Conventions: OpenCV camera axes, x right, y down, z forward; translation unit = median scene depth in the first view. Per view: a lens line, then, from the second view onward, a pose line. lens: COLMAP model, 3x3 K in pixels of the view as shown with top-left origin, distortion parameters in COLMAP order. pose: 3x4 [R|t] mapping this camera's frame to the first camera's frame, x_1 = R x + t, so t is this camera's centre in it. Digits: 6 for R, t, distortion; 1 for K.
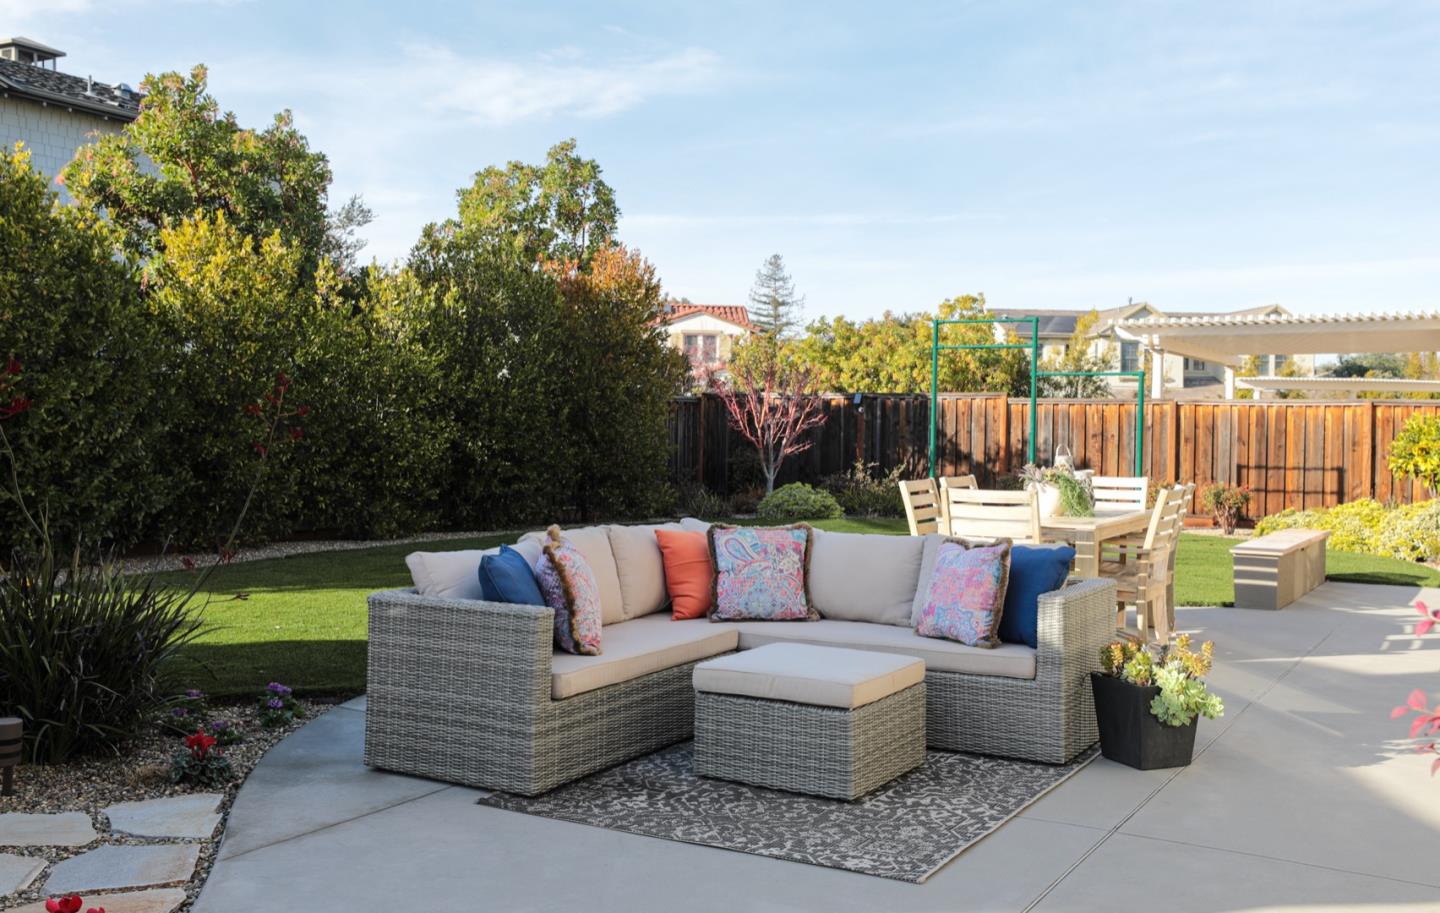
lens RADIAL K [[1361.3, 0, 705.6], [0, 1361.3, 456.0], [0, 0, 1]] dist [0.038179, 0.016549]
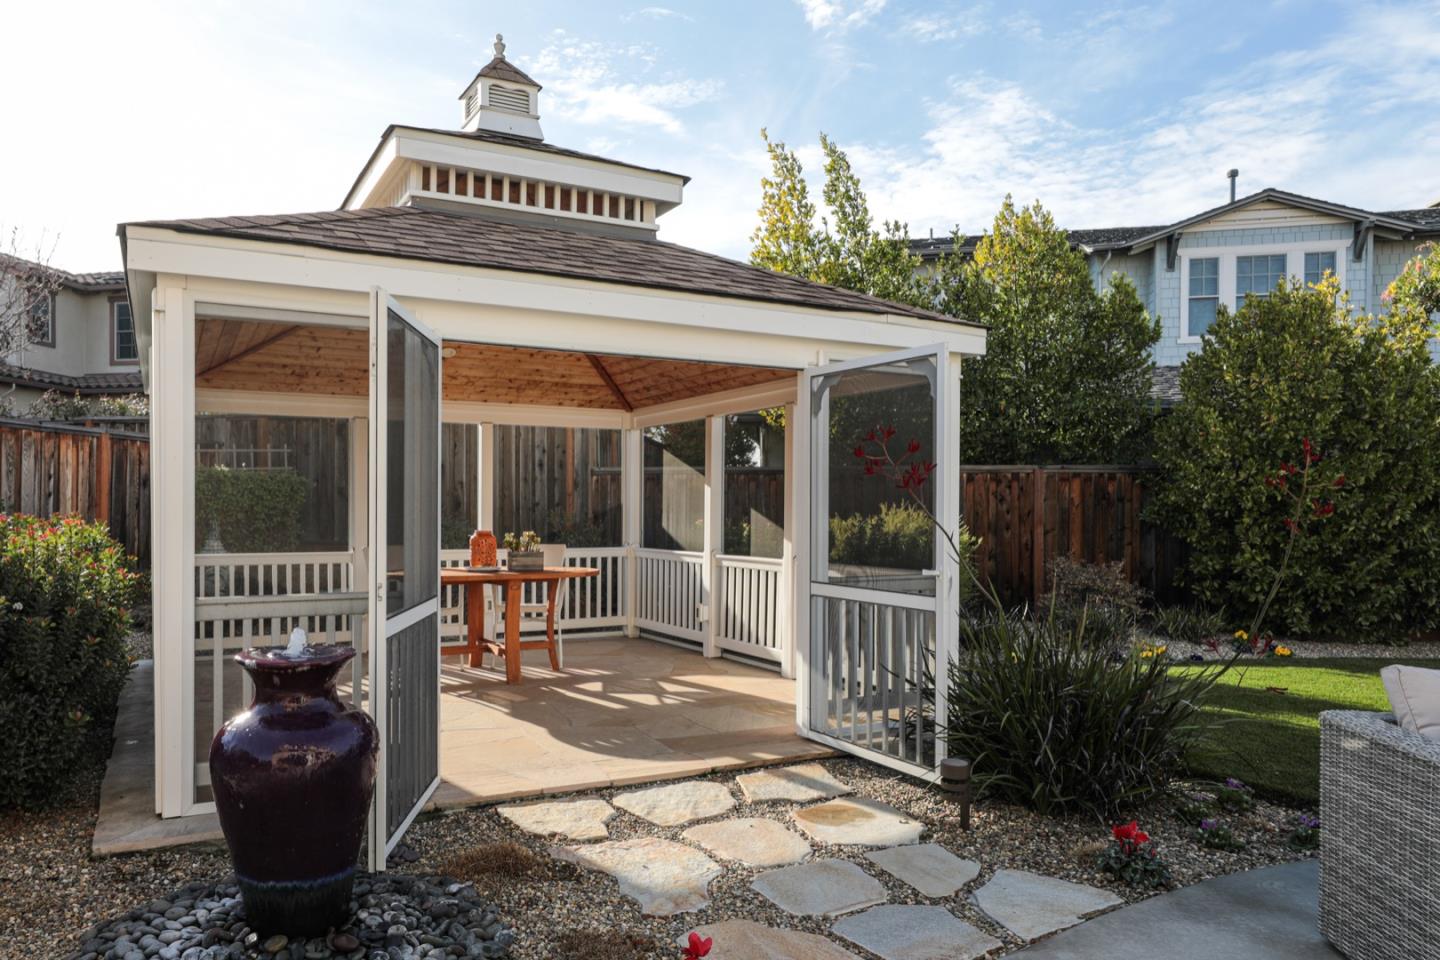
lens RADIAL K [[937.4, 0, 619.8], [0, 937.4, 518.8], [0, 0, 1]] dist [0.005724, 0.001504]
pose [[0.328005, -0.006148, -0.944656, 0.047906], [-0.019279, 0.999727, -0.013200, 0.002565], [0.944479, 0.022542, 0.327797, 0.172567]]
